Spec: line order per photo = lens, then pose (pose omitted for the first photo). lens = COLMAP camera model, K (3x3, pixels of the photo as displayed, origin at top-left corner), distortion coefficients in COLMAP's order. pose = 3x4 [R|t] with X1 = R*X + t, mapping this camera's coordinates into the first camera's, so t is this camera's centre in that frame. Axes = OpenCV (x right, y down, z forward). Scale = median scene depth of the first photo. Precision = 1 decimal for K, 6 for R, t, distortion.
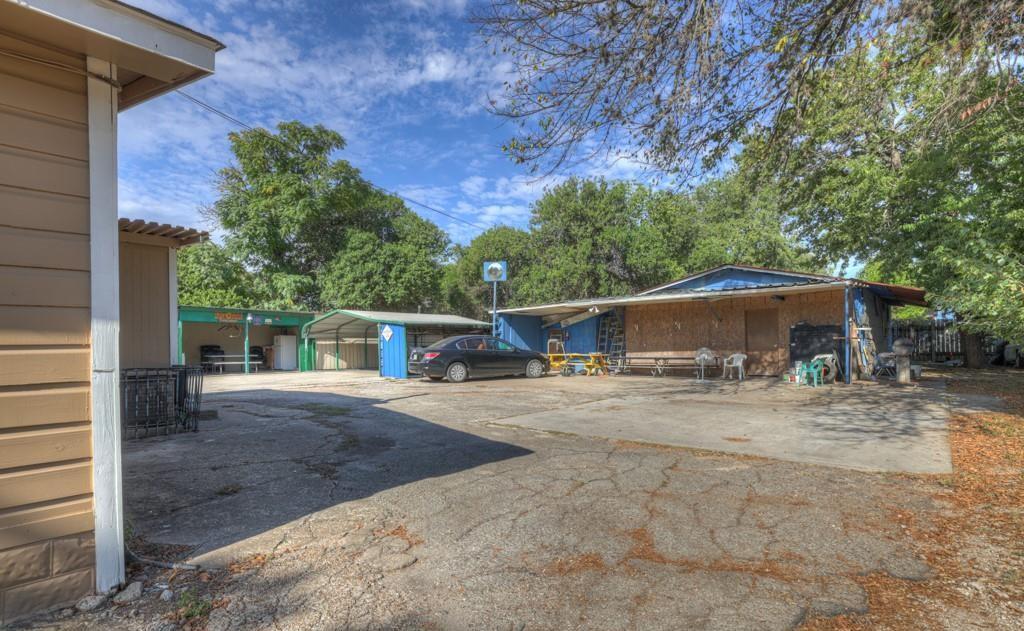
lens RADIAL K [[692.9, 0, 512.7], [0, 692.9, 317.0], [0, 0, 1]] dist [-0.001161, -0.000407]
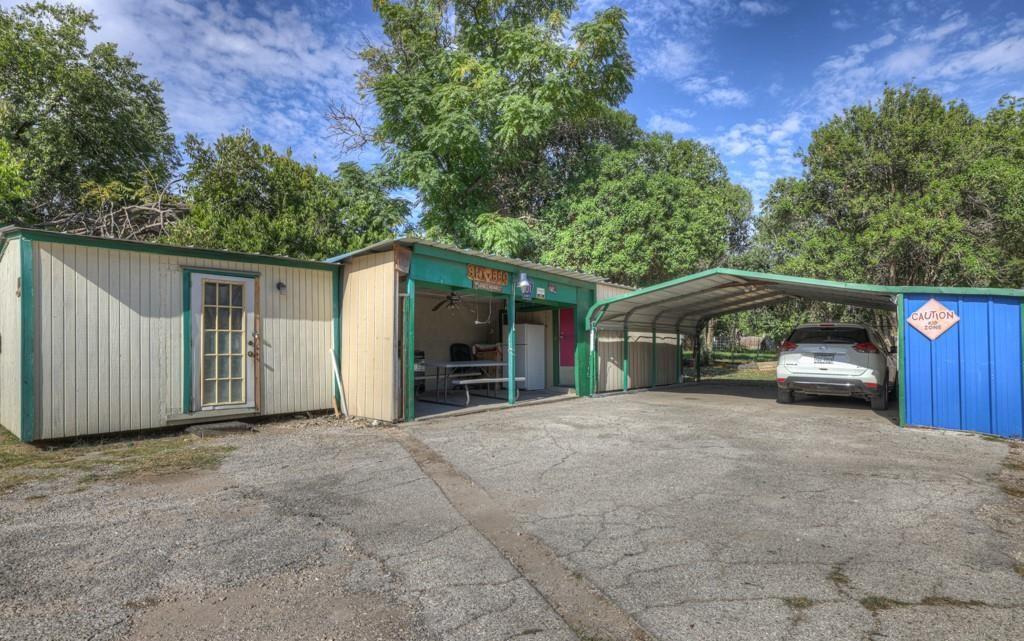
lens RADIAL K [[686.0, 0, 509.0], [0, 686.0, 323.8], [0, 0, 1]] dist [-0.009816, 0.001910]
pose [[0.999745, 0.018583, -0.012823, -0.255551], [-0.018456, 0.999781, 0.009909, 0.016026], [0.013005, -0.009670, 0.999869, 0.363546]]
